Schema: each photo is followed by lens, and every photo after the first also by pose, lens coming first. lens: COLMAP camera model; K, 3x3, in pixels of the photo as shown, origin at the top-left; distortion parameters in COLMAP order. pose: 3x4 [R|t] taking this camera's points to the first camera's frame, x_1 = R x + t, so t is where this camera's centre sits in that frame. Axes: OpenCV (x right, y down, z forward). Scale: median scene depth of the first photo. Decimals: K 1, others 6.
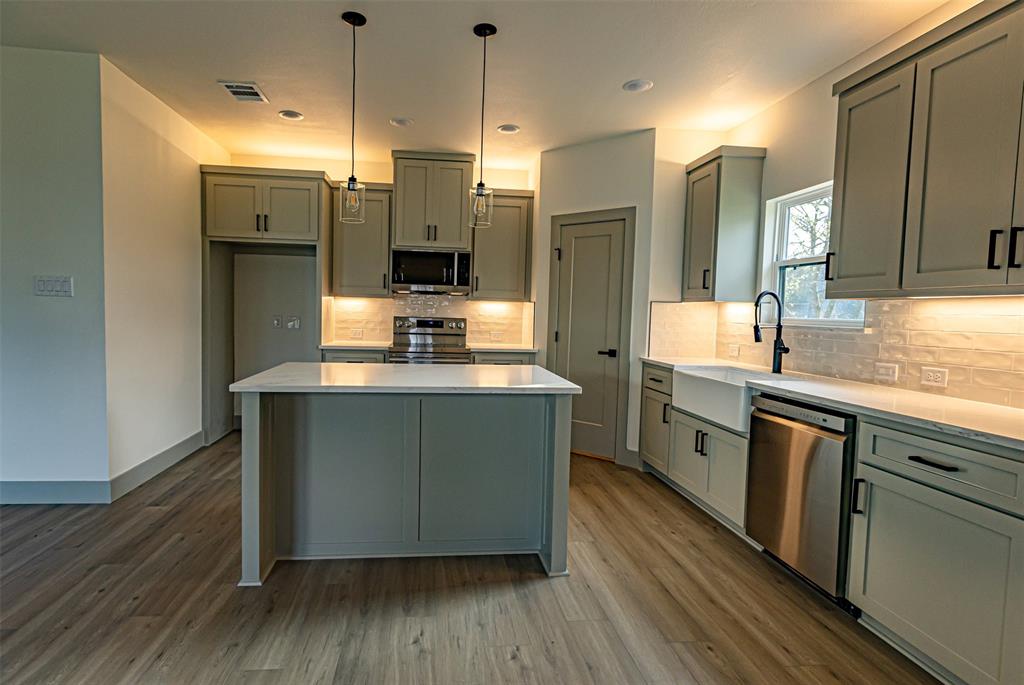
lens RADIAL K [[502.0, 0, 512.0], [0, 502.0, 342.5], [0, 0, 1]] dist [-0.002562, -0.000174]
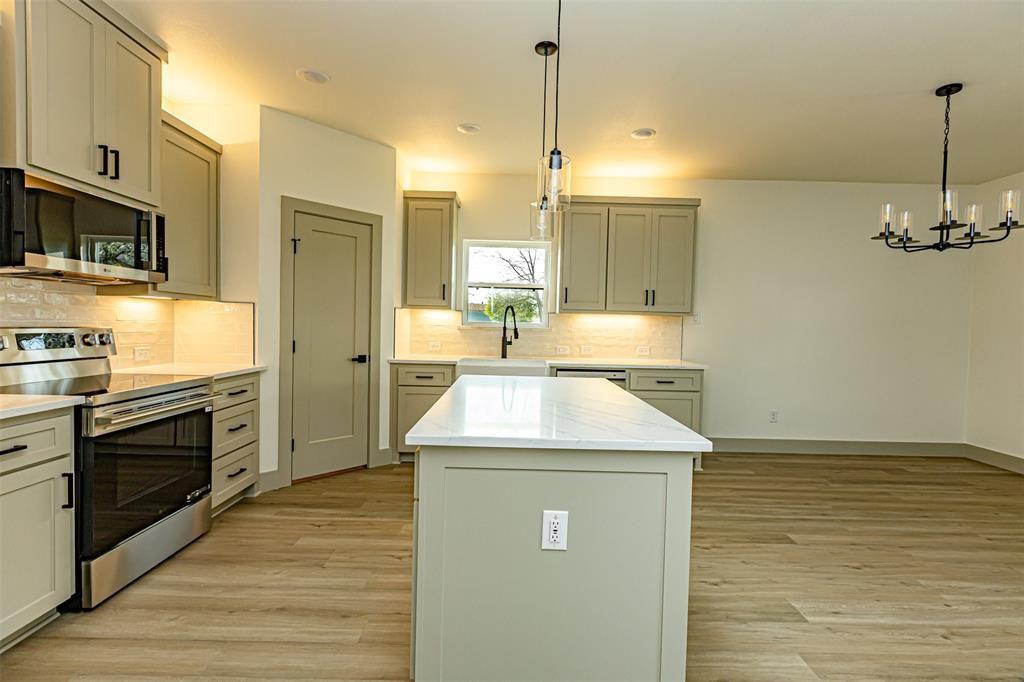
lens RADIAL K [[434.6, 0, 512.8], [0, 434.6, 334.7], [0, 0, 1]] dist [0.025461, 0.000058]
pose [[0.161001, -0.054971, 0.985422, -0.610707], [0.035561, 0.998122, 0.049869, -0.059466], [-0.986313, 0.027014, 0.162654, 0.583851]]
